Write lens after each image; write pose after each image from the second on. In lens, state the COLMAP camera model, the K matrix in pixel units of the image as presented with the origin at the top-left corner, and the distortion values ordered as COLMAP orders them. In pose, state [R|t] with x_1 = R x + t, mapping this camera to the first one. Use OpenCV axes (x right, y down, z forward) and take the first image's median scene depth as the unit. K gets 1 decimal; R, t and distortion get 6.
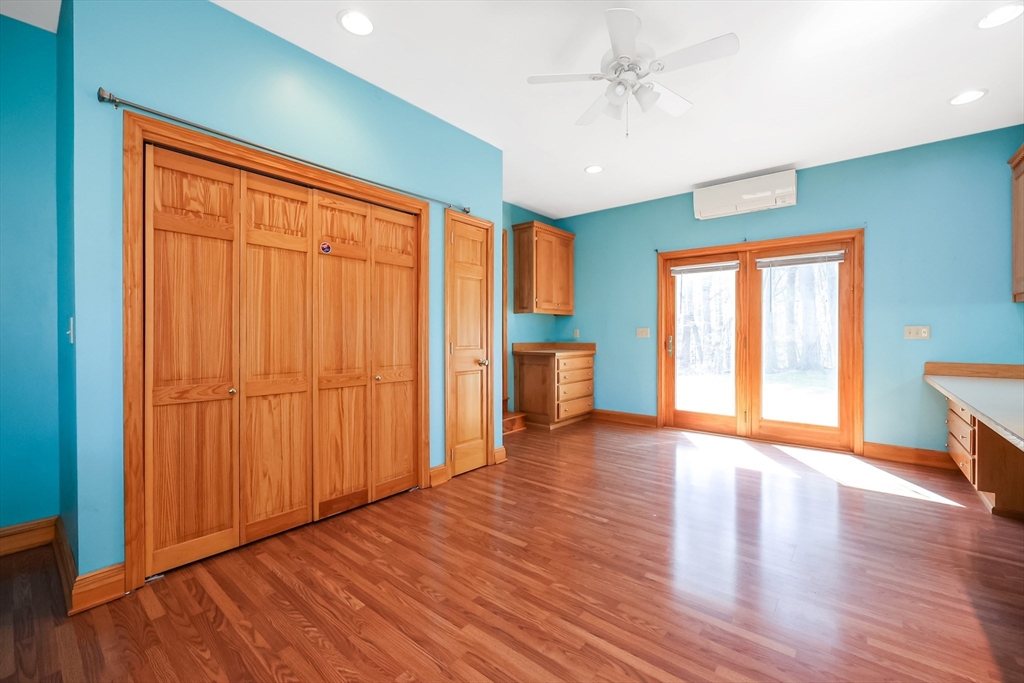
lens RADIAL K [[420.6, 0, 514.1], [0, 420.6, 334.6], [0, 0, 1]] dist [-0.001427, -0.000078]
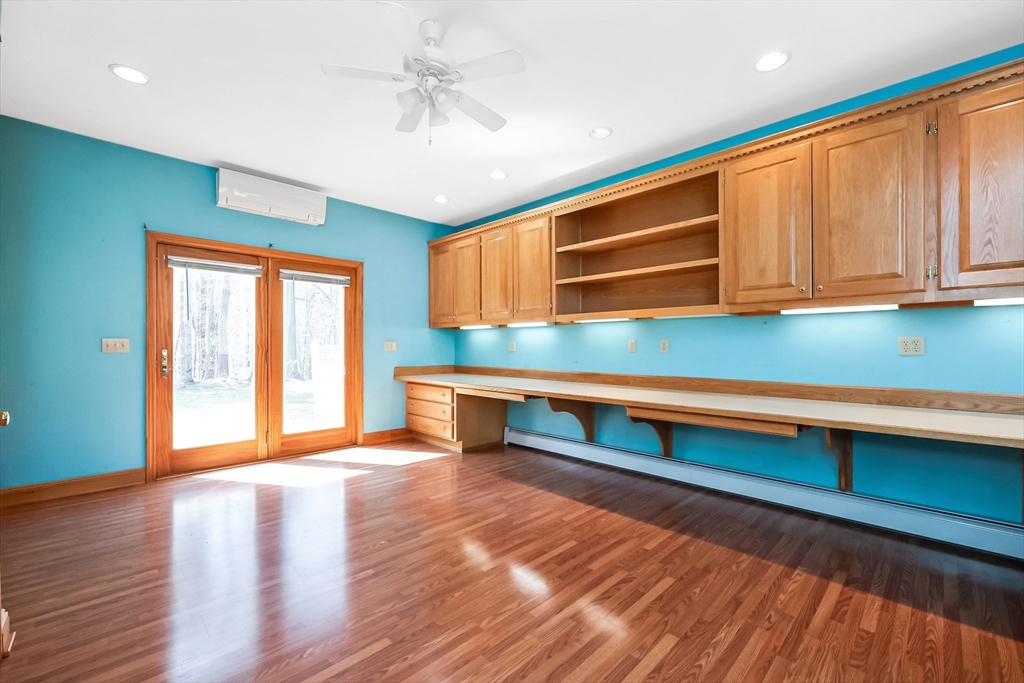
lens RADIAL K [[424.0, 0, 541.4], [0, 424.0, 341.9], [0, 0, 1]] dist [-0.000503, -0.000031]
pose [[0.076879, 0.010305, 0.996987, -0.344429], [0.000096, 0.999947, -0.010343, -0.003565], [-0.997040, 0.000891, 0.076874, 0.340456]]
